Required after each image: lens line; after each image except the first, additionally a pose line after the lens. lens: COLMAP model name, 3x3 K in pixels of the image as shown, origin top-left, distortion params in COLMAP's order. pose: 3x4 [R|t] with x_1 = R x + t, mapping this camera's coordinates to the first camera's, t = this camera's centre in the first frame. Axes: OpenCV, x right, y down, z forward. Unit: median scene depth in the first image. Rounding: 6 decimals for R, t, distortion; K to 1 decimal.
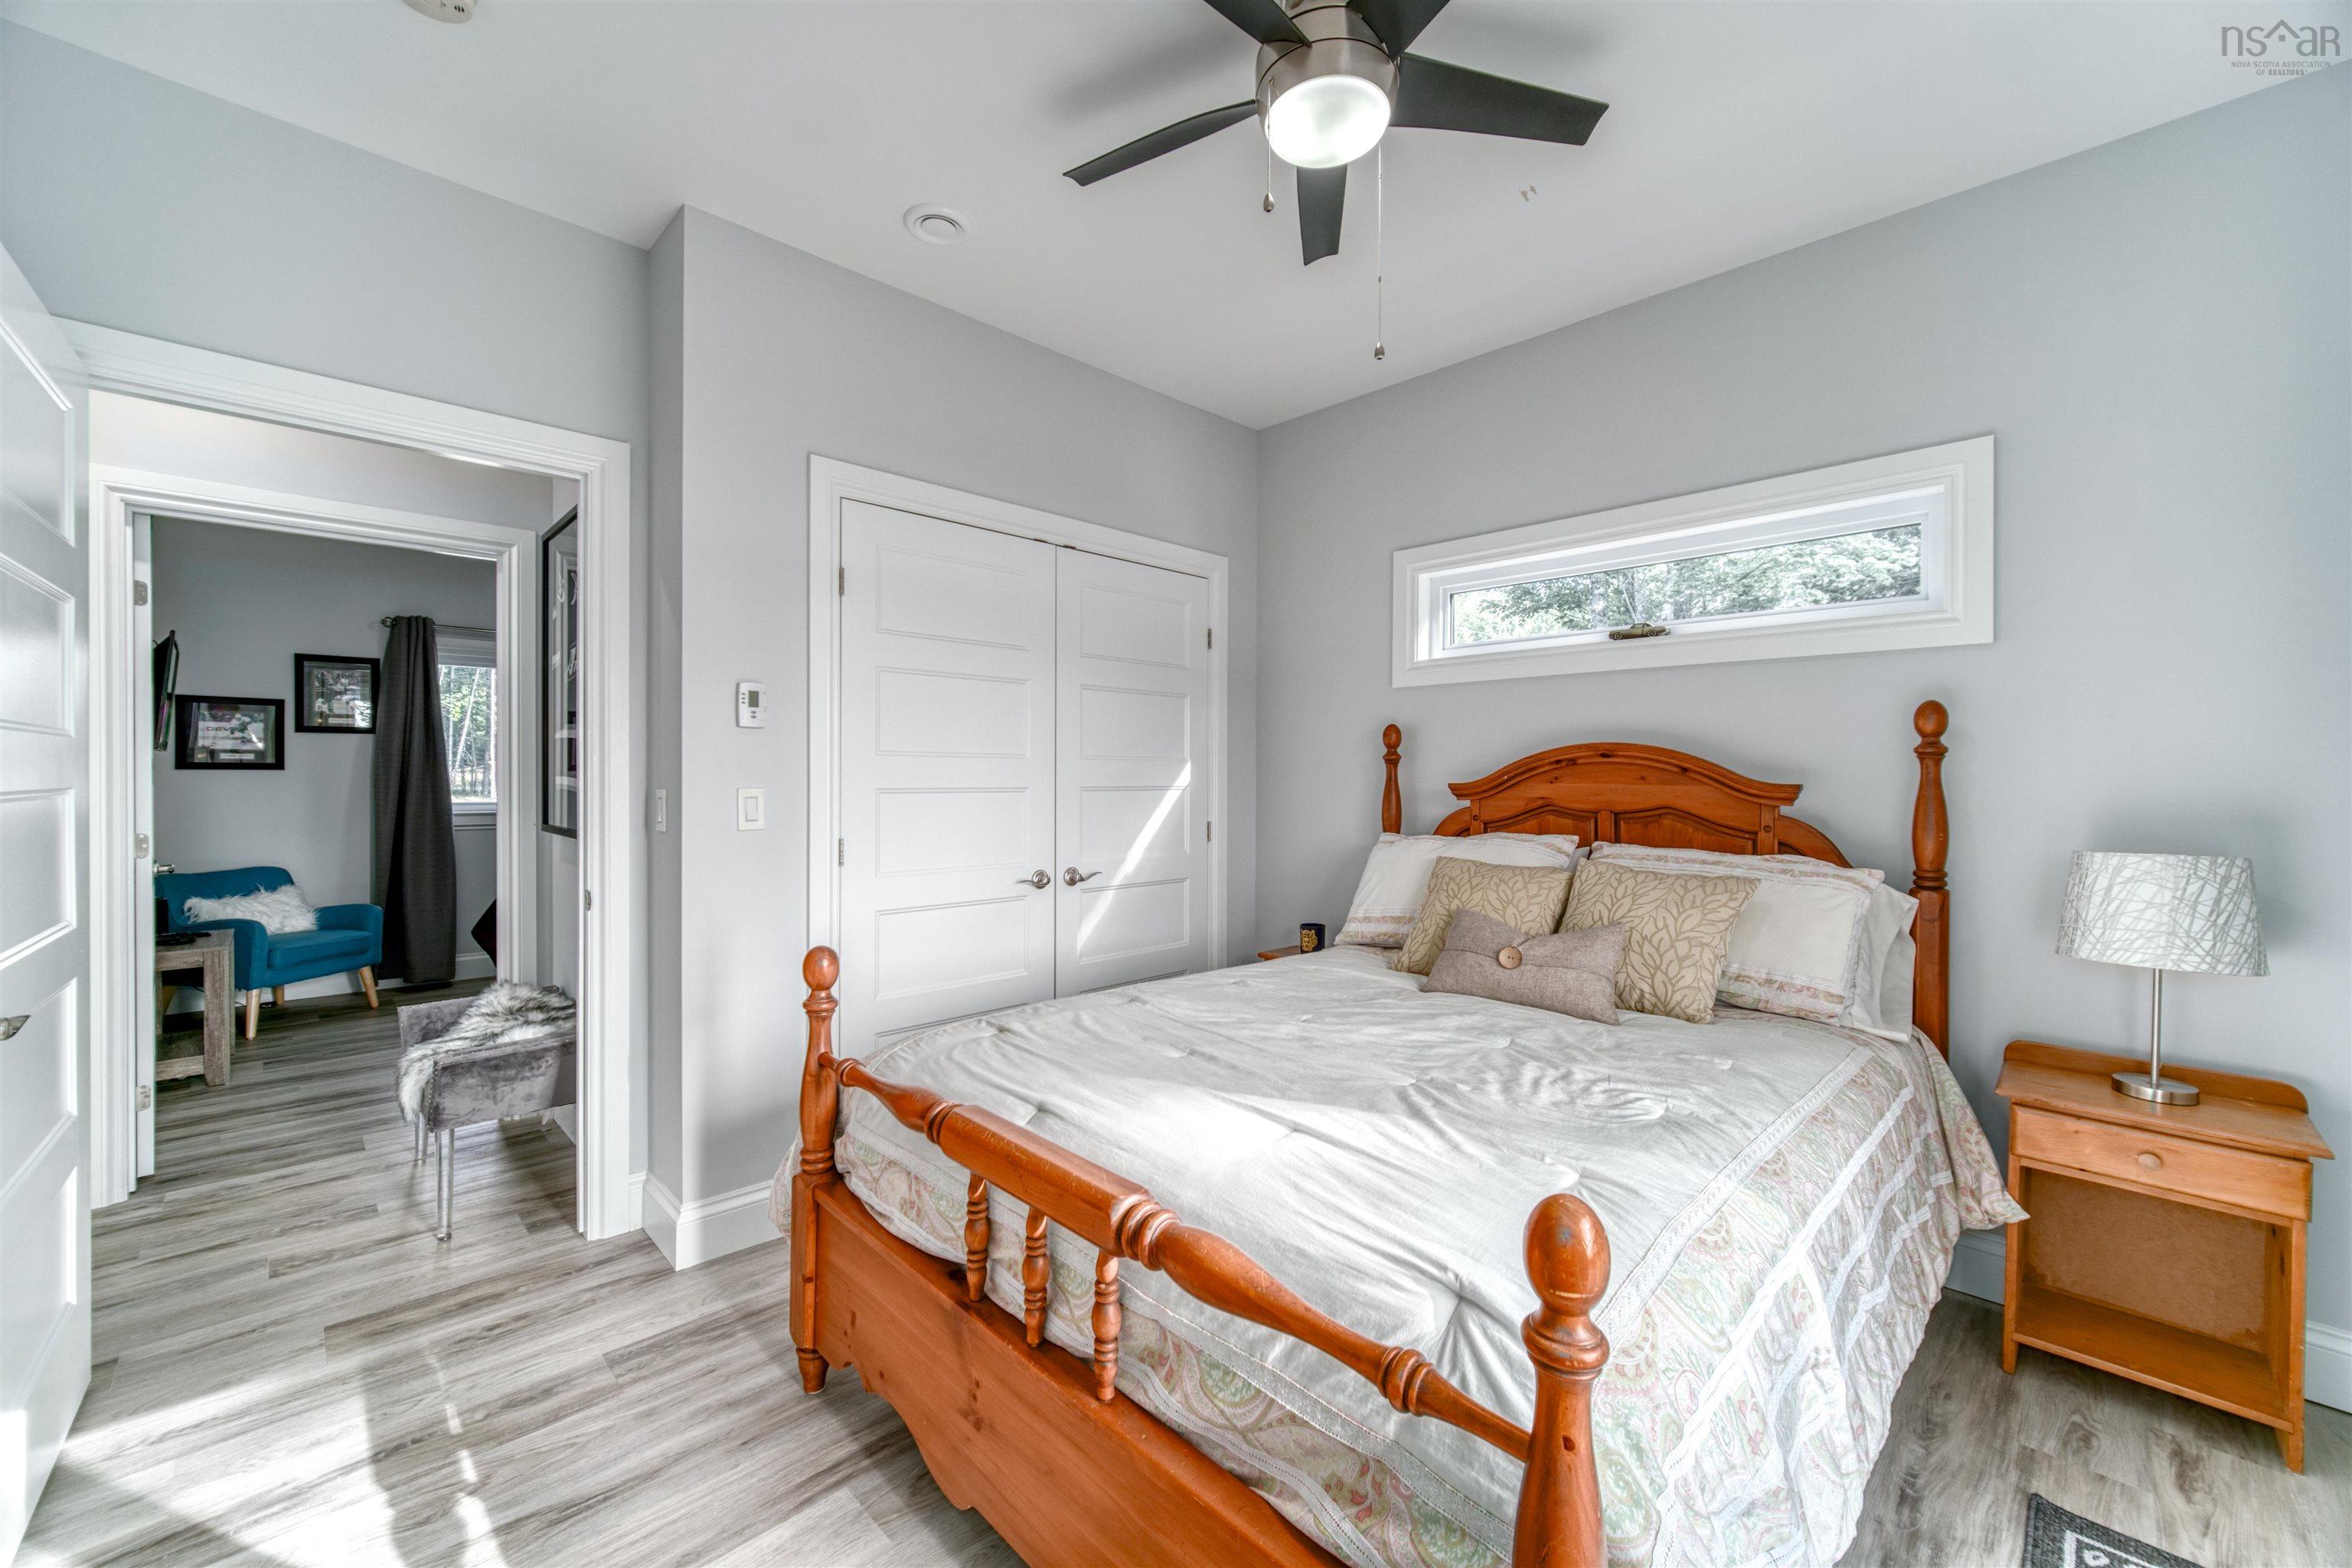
lens RADIAL K [[937.6, 0, 1170.3], [0, 937.6, 779.6], [0, 0, 1]] dist [-0.000877, -0.000021]
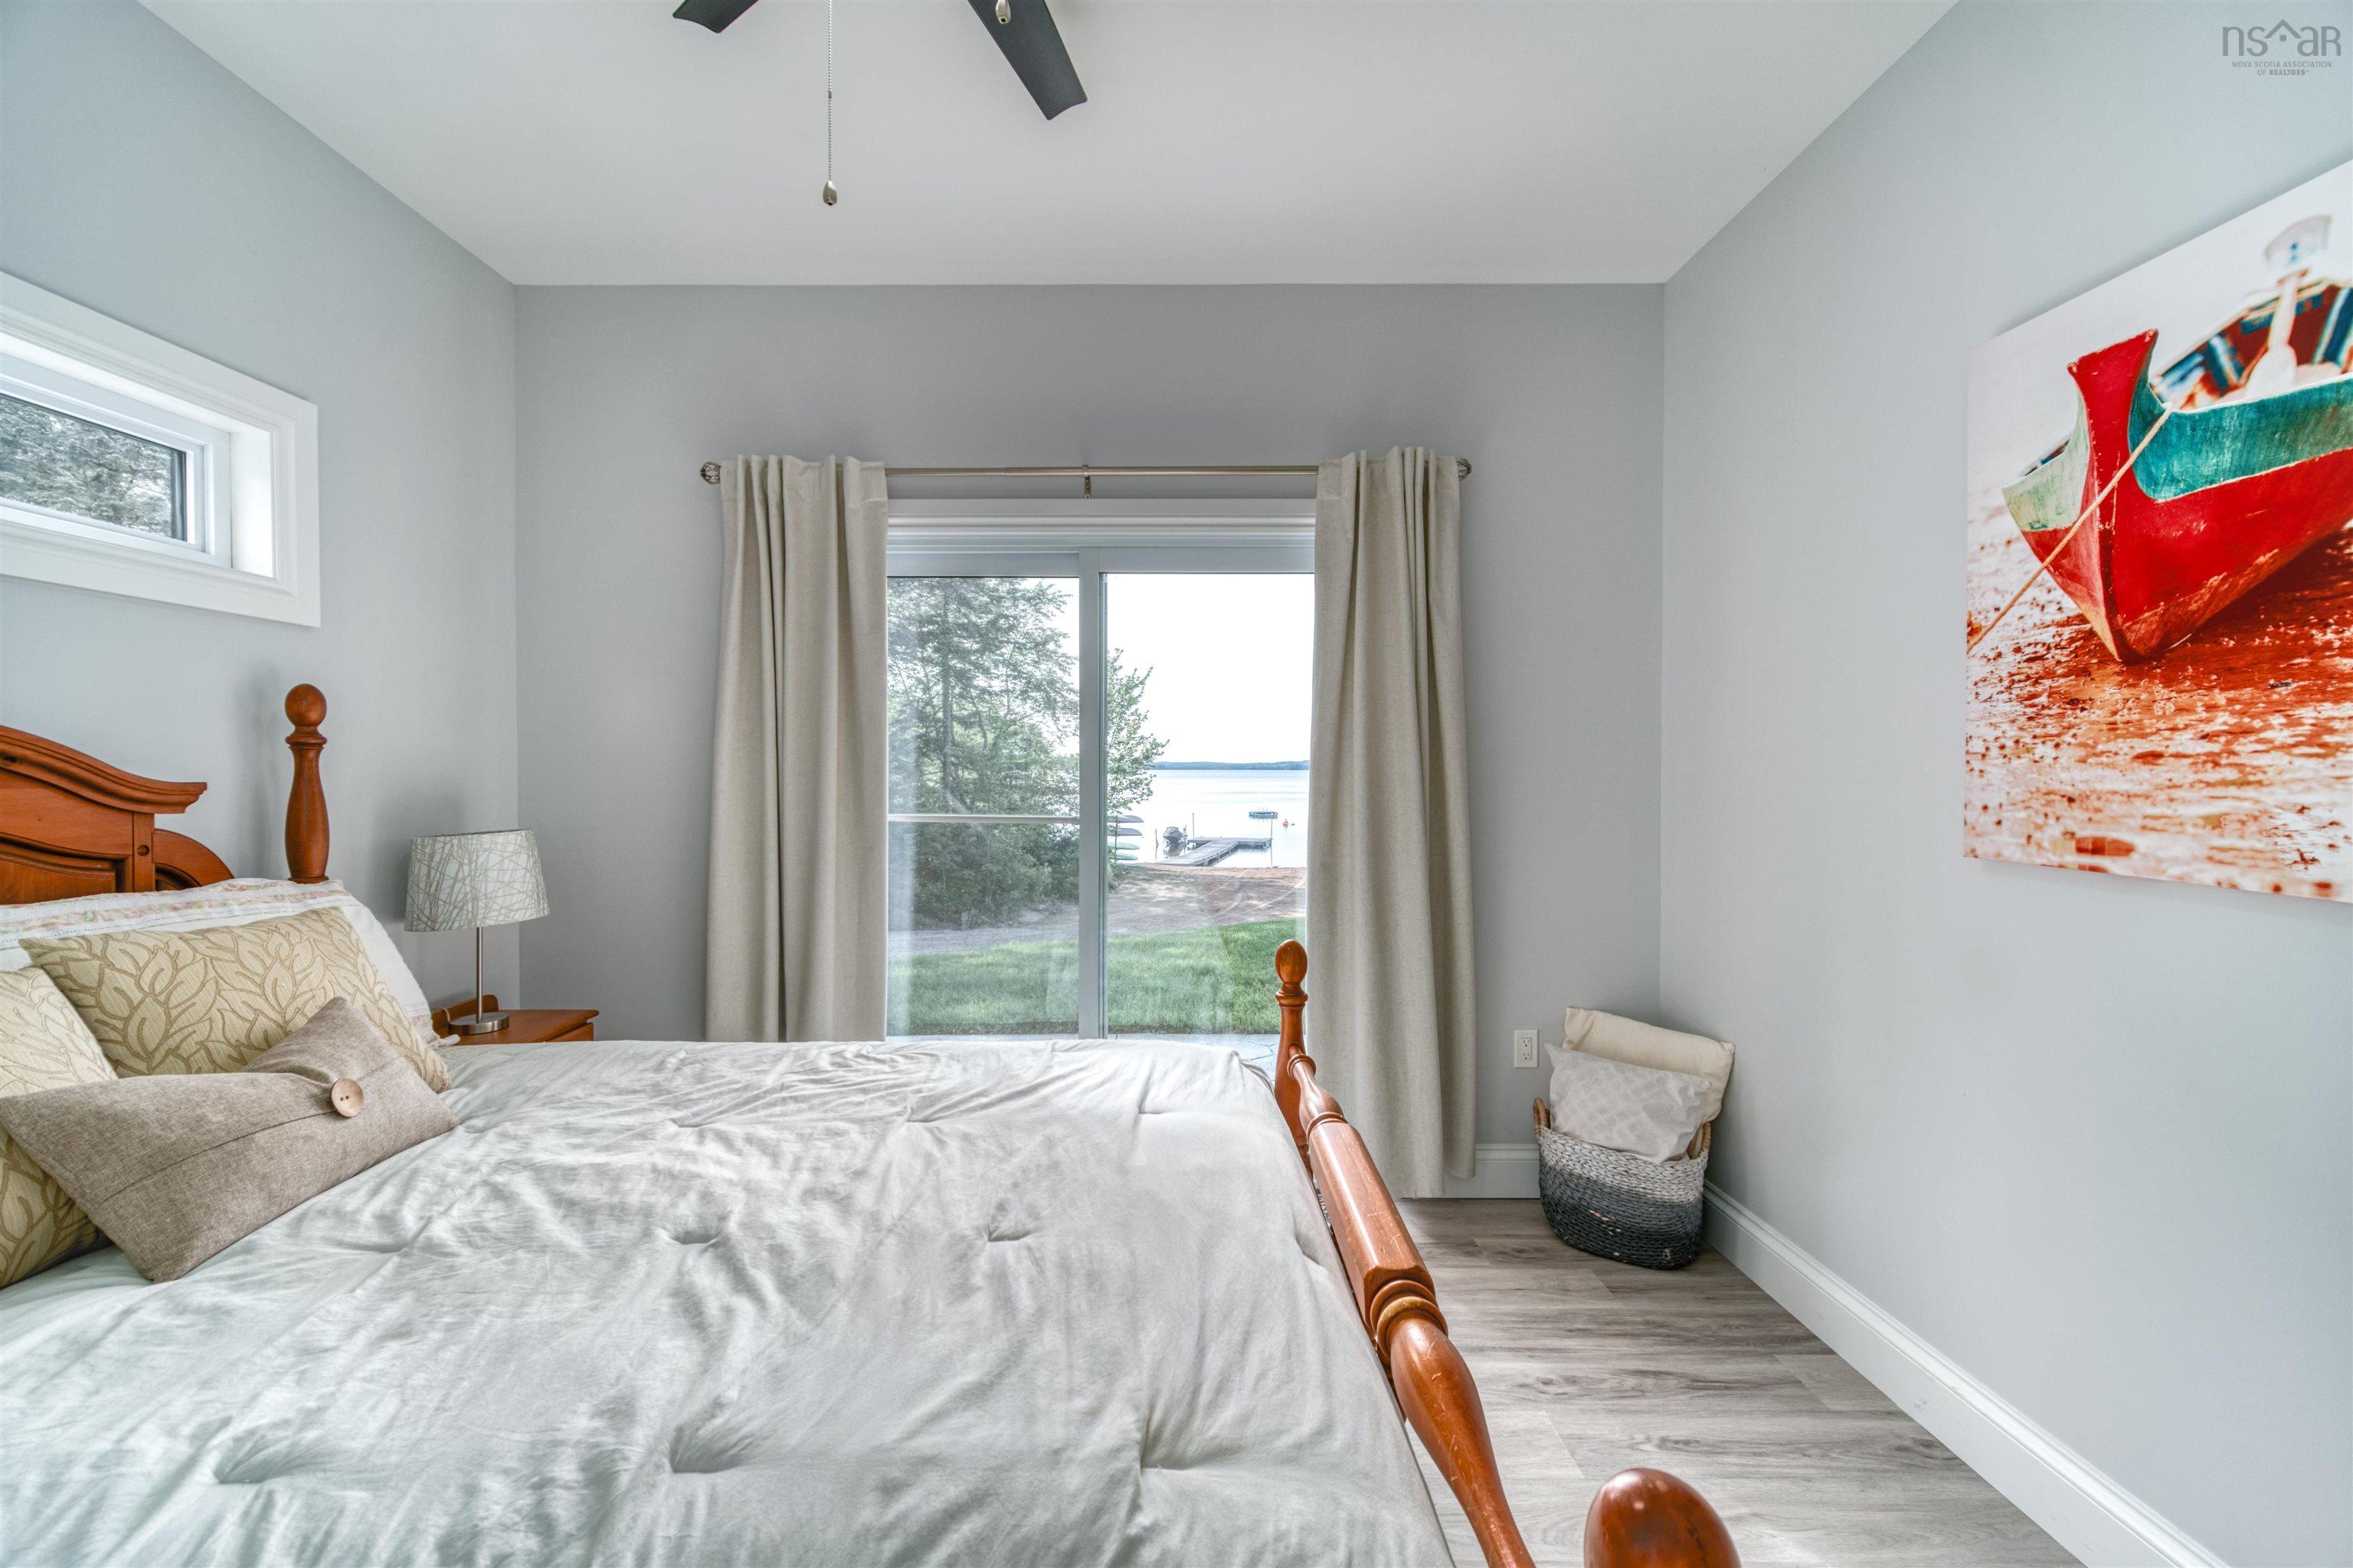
lens RADIAL K [[938.1, 0, 1170.8], [0, 938.1, 779.6], [0, 0, 1]] dist [-0.000877, -0.000021]
pose [[-0.724472, -0.015311, 0.689134, -0.441558], [-0.001344, 0.999783, 0.020800, -0.016413], [-0.689302, 0.014143, -0.724336, 1.240228]]
